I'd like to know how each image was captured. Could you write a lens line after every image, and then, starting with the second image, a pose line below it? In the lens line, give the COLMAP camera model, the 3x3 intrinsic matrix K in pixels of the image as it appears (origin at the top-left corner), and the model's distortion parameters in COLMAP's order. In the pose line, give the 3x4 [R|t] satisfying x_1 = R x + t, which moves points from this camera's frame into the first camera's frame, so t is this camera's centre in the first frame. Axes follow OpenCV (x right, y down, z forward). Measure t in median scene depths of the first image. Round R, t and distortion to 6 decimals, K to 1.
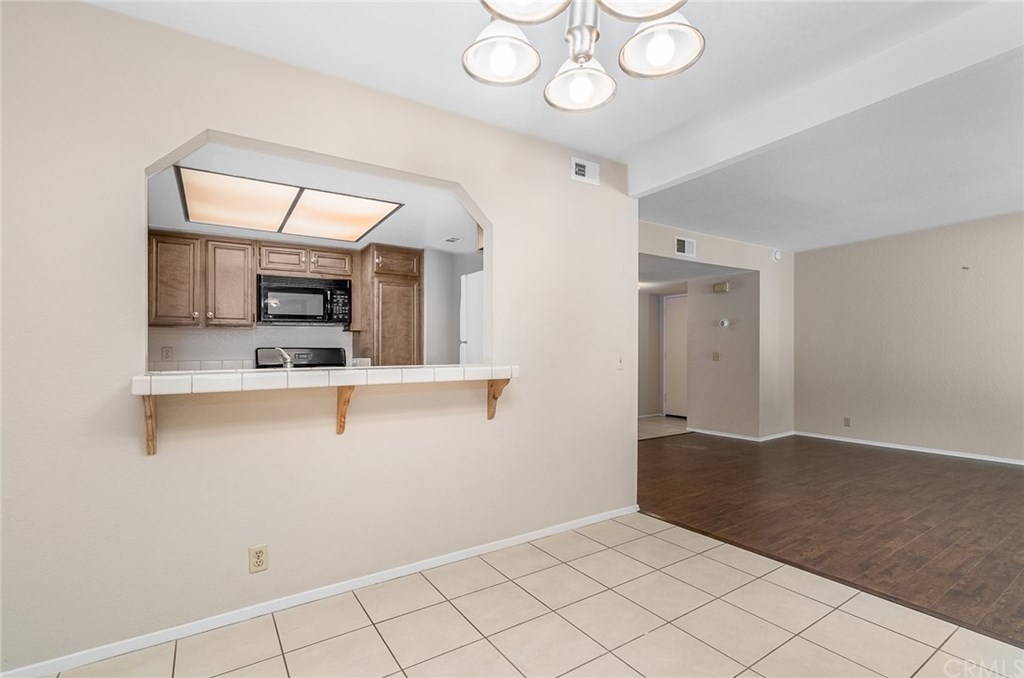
lens RADIAL K [[467.7, 0, 521.8], [0, 467.7, 337.5], [0, 0, 1]] dist [-0.000417, -0.000333]
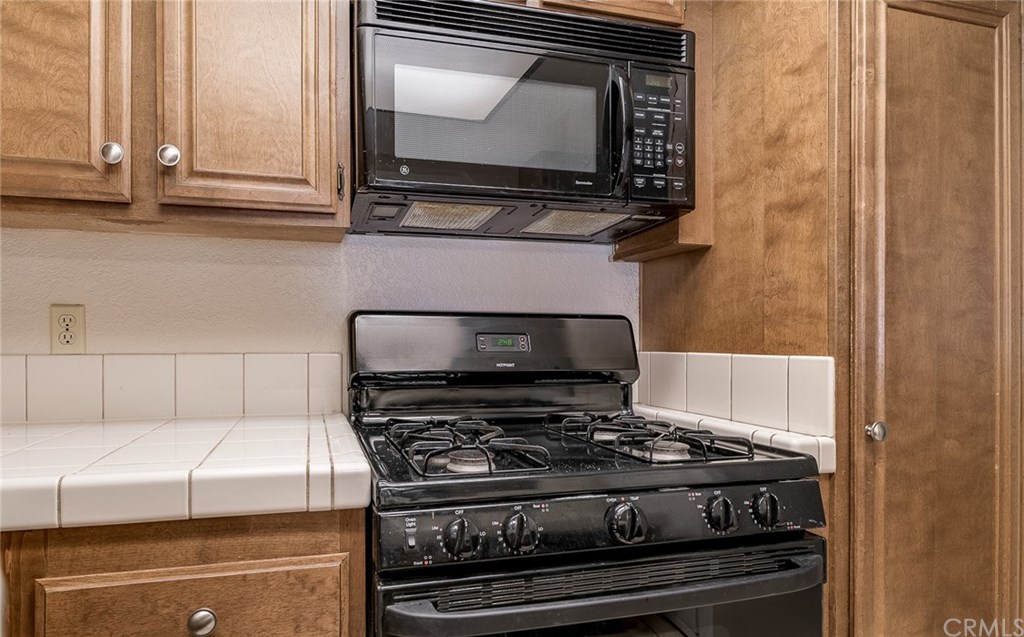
lens RADIAL K [[689.7, 0, 509.6], [0, 689.7, 320.7], [0, 0, 1]] dist [0.004820, 0.000707]
pose [[0.957457, 0.005813, -0.288519, -0.370978], [-0.004888, 0.999980, 0.003926, 0.027880], [0.288536, -0.002348, 0.957466, 0.656721]]
